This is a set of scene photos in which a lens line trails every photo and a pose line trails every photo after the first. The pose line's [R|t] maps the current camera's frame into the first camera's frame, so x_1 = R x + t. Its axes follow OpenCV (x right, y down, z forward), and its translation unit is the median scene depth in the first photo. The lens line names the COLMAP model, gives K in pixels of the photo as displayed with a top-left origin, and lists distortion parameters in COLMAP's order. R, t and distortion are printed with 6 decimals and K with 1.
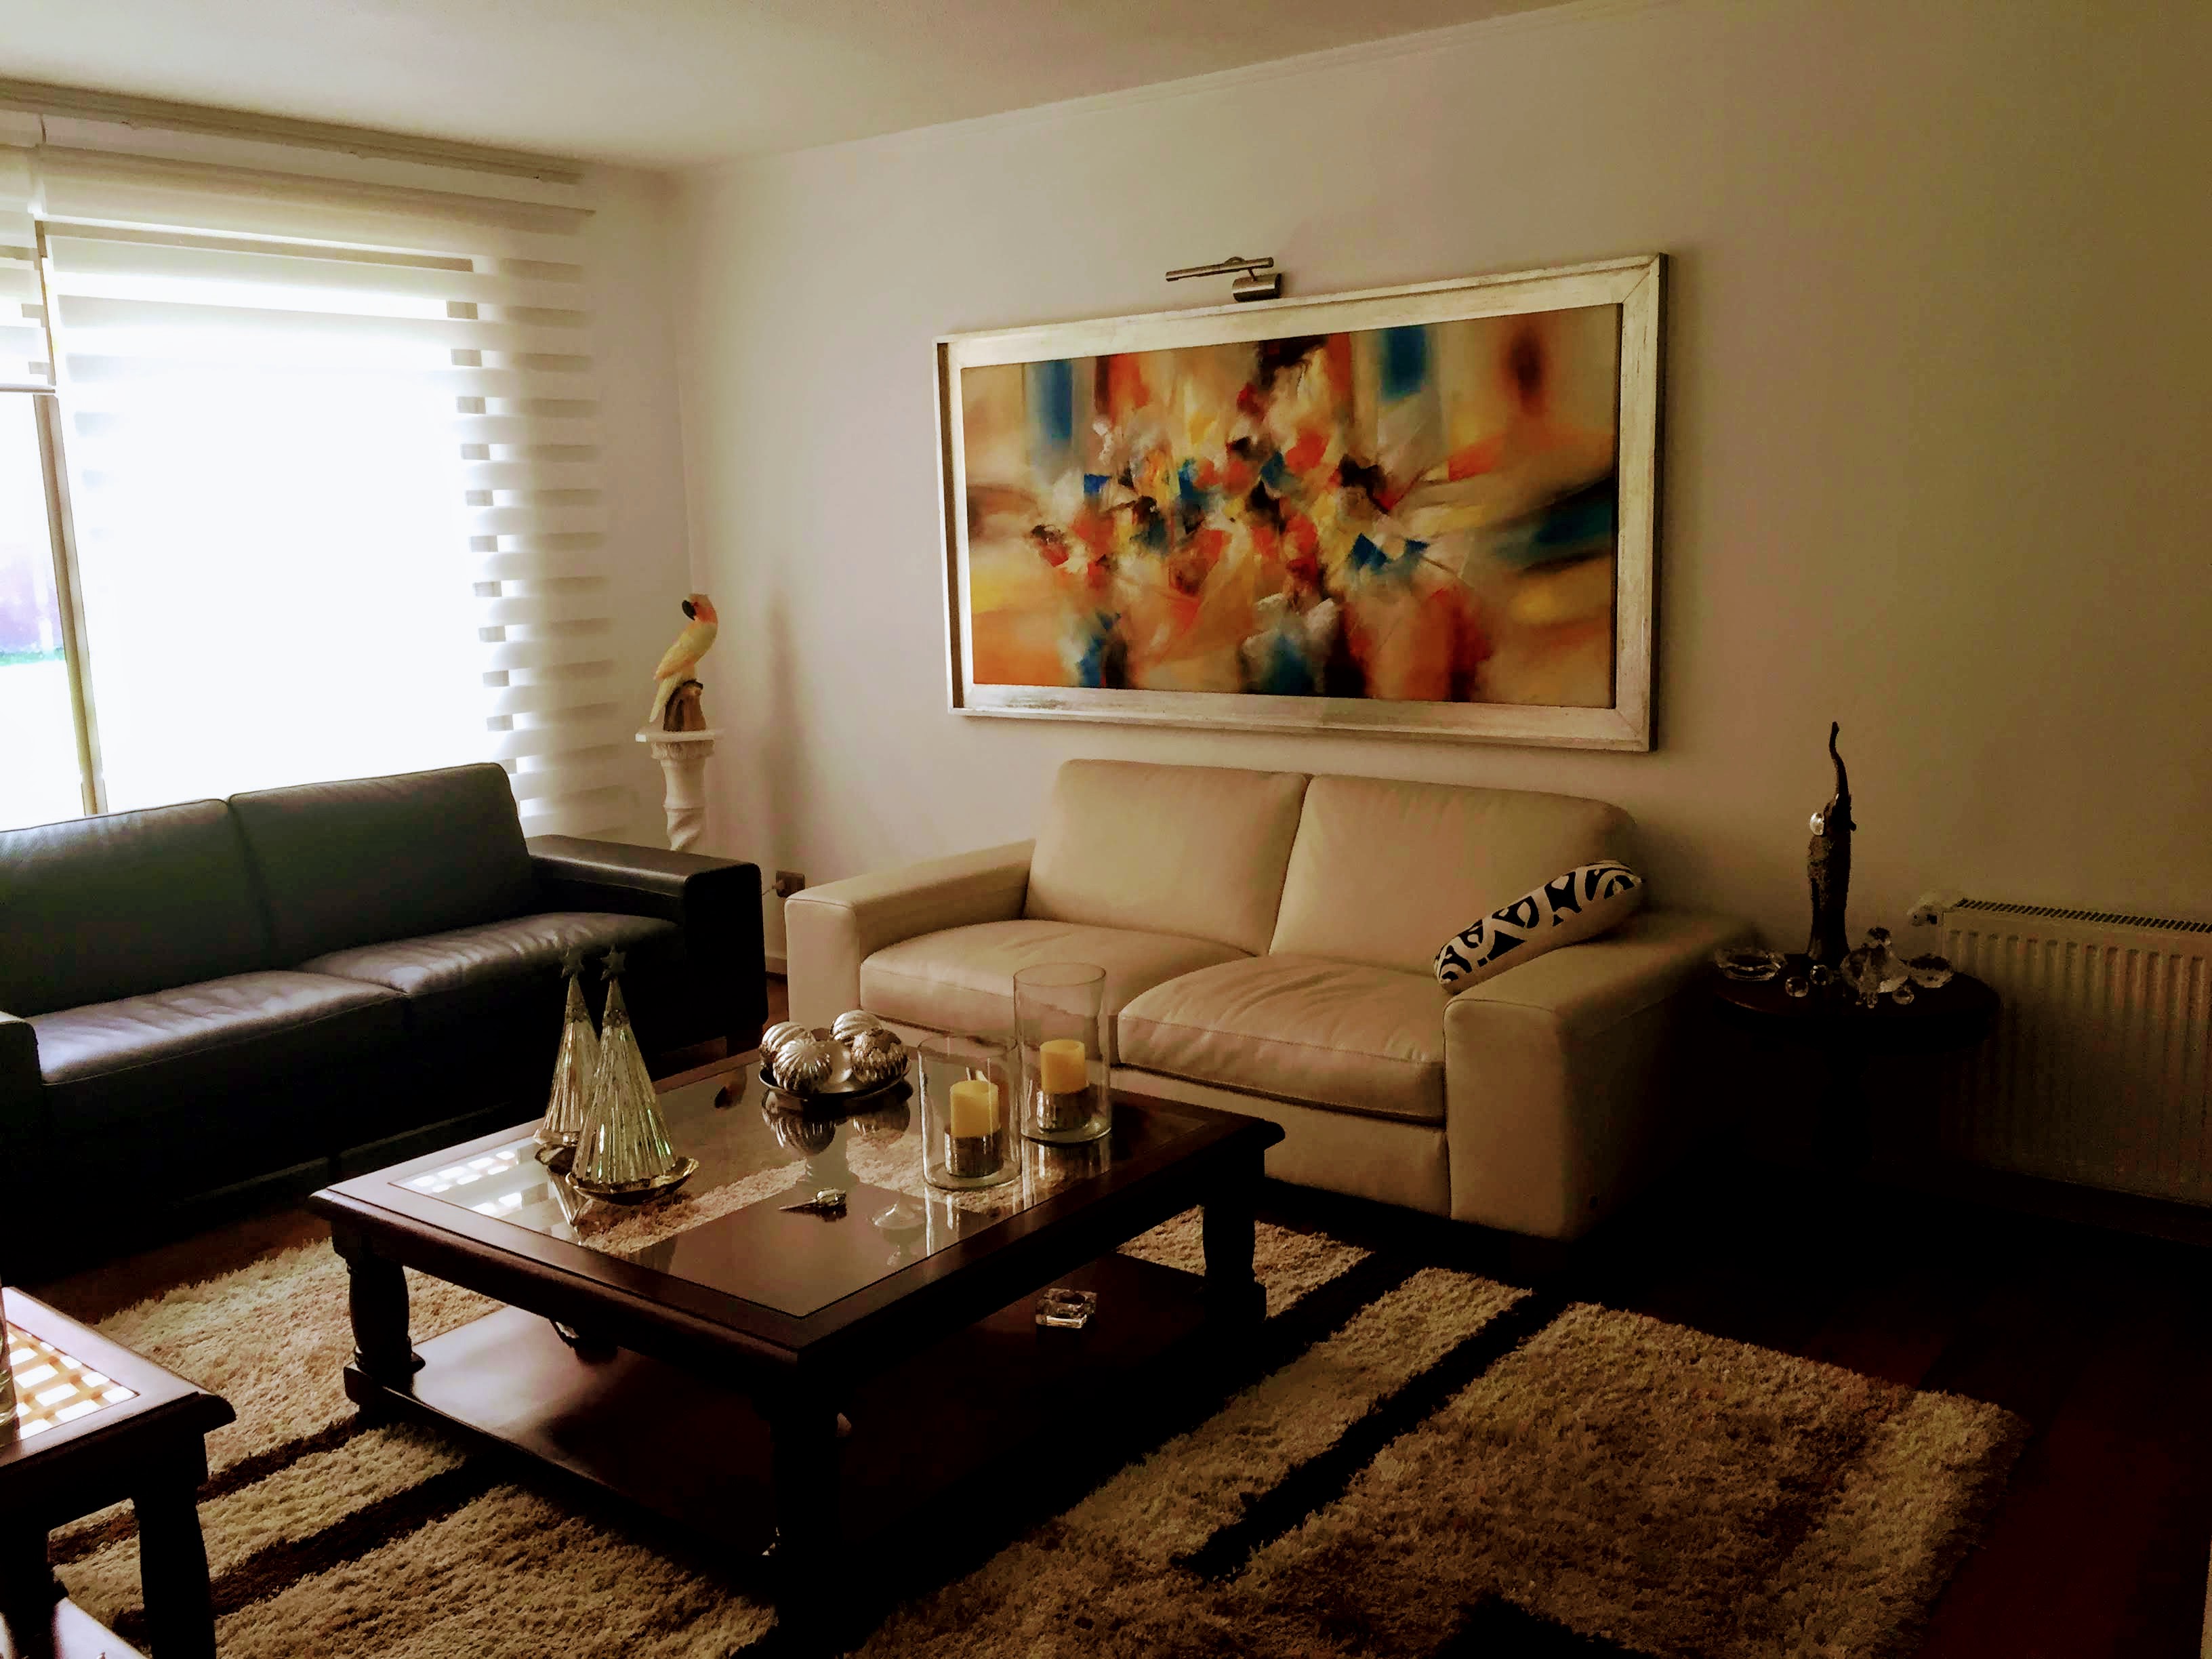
lens RADIAL K [[1883.4, 0, 1107.9], [0, 1883.4, 825.3], [0, 0, 1]] dist [0.055456, -0.057429]
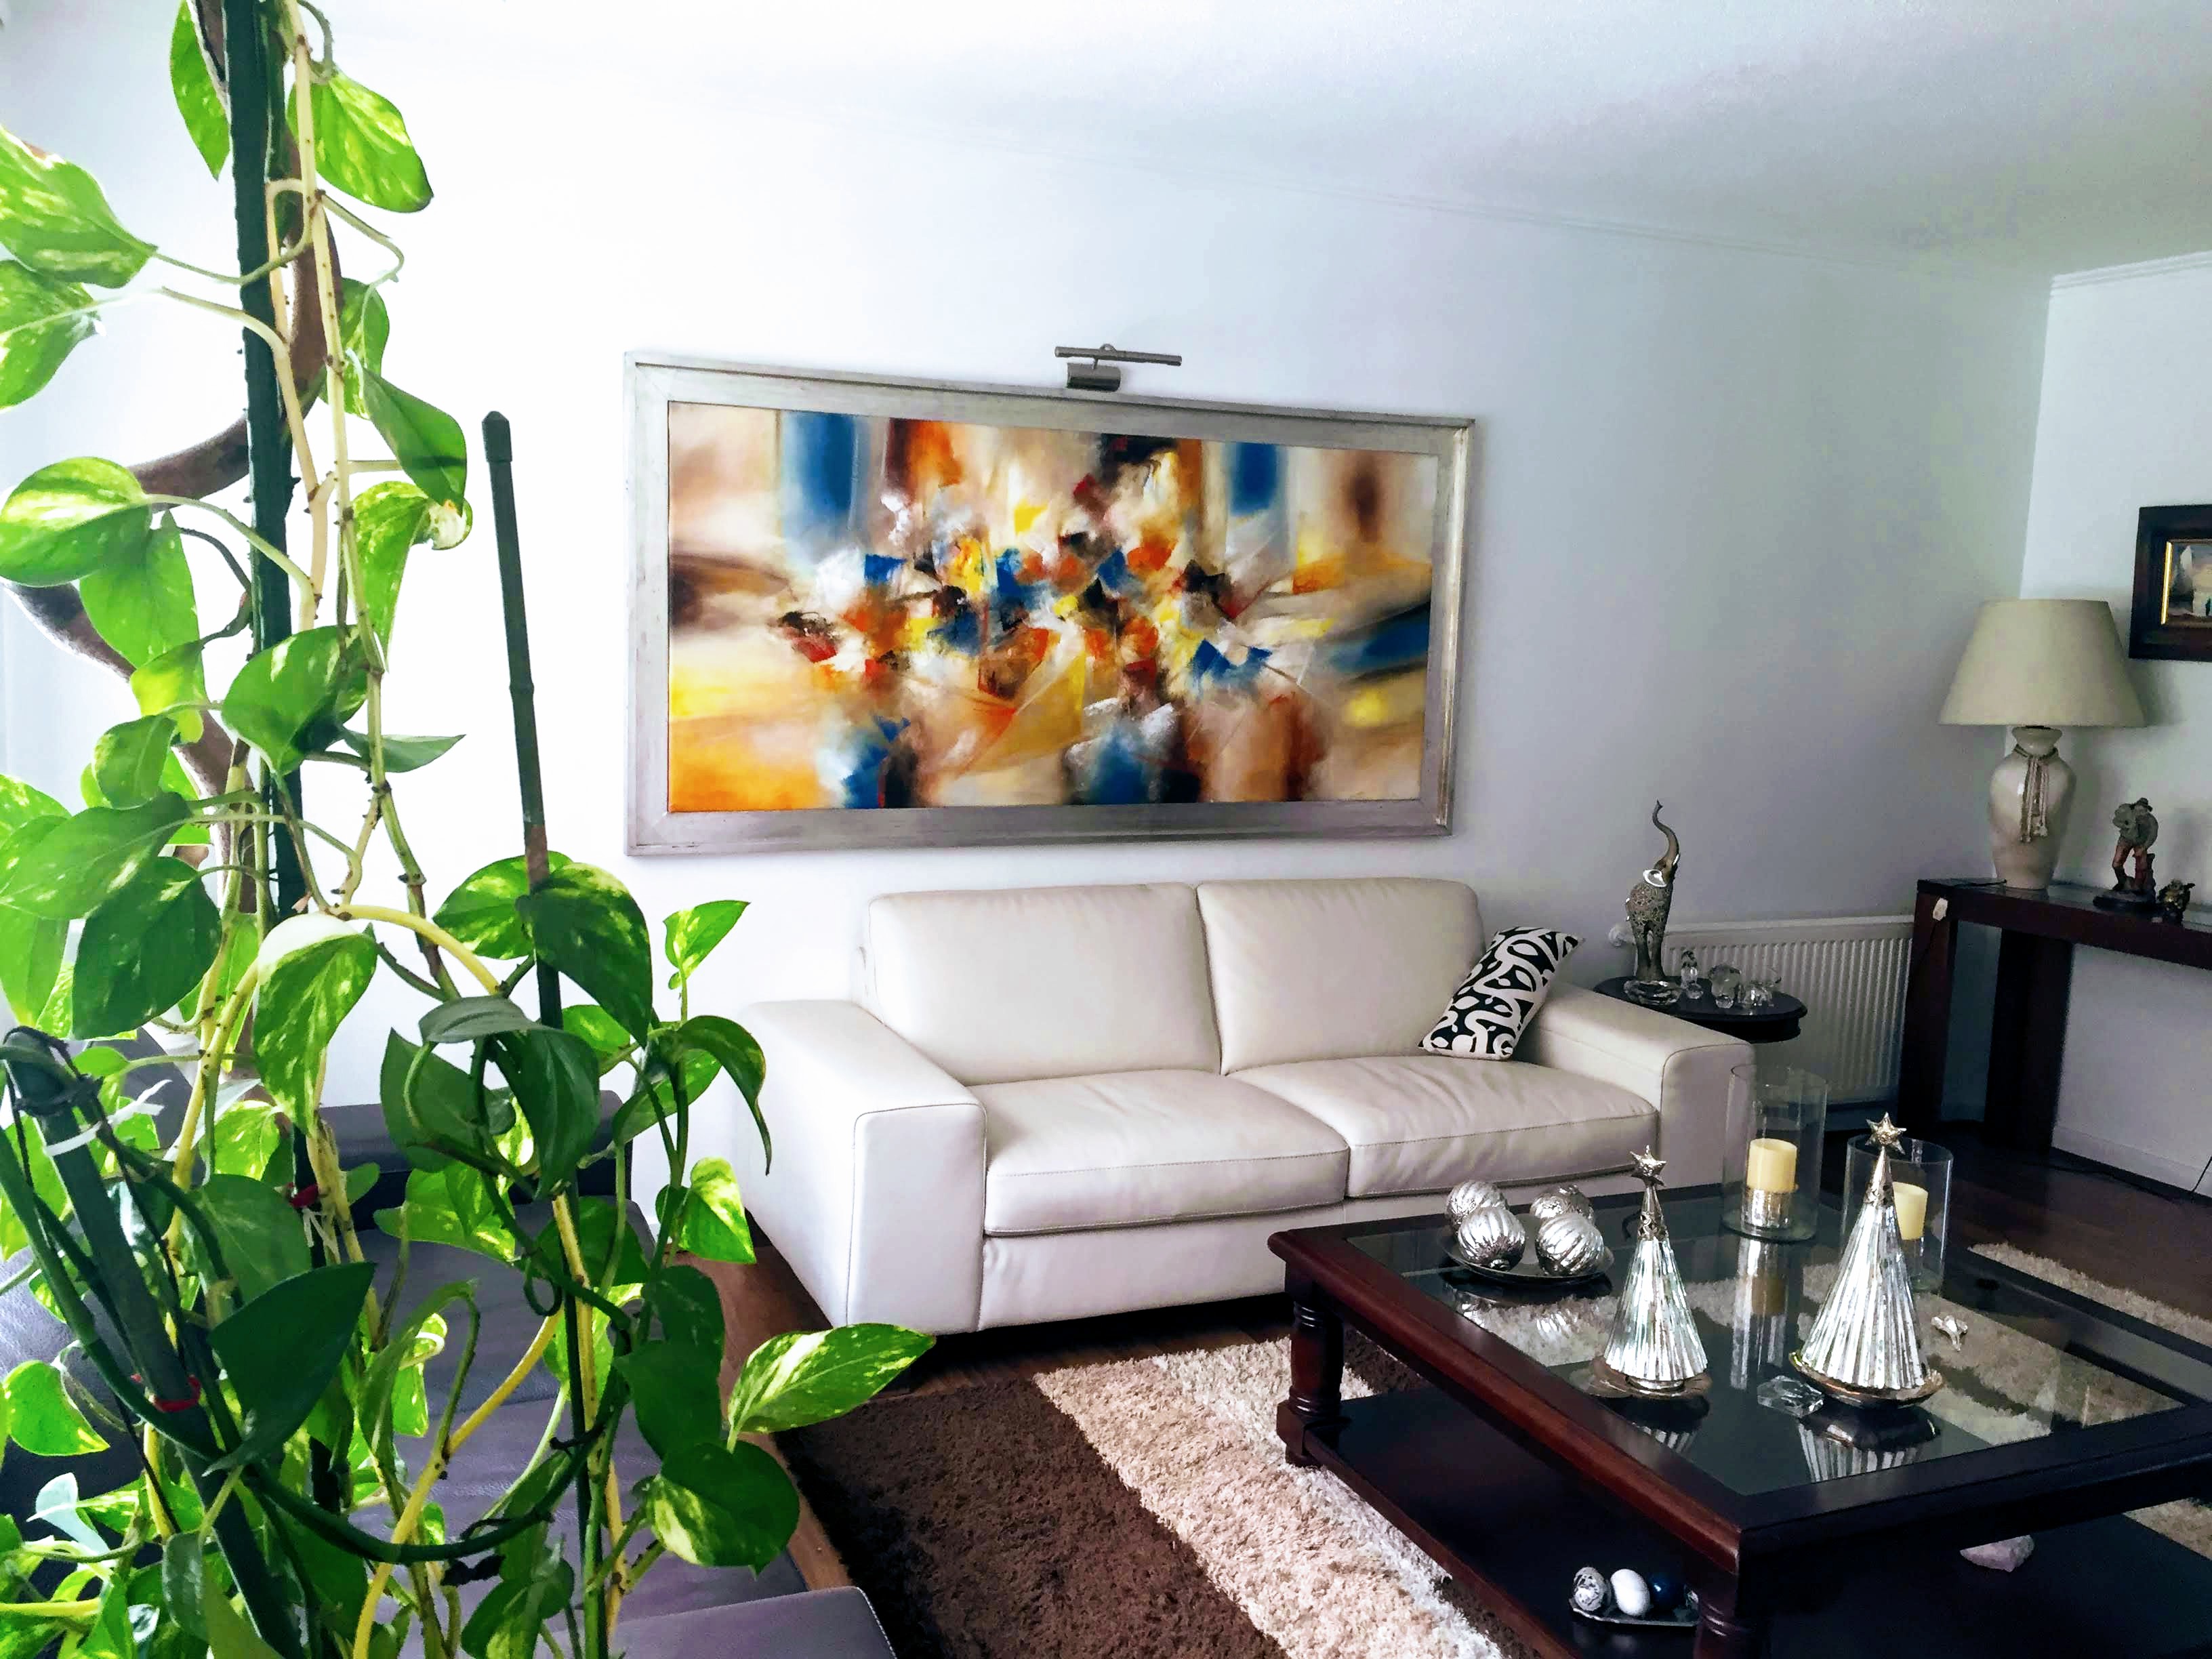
lens RADIAL K [[1883.4, 0, 1102.7], [0, 1883.4, 835.5], [0, 0, 1]] dist [0.055456, -0.057429]
pose [[0.485968, -0.065234, 0.871538, -0.750089], [0.096690, 0.995102, 0.020569, -0.074178], [-0.868611, 0.074274, 0.489896, 0.545248]]
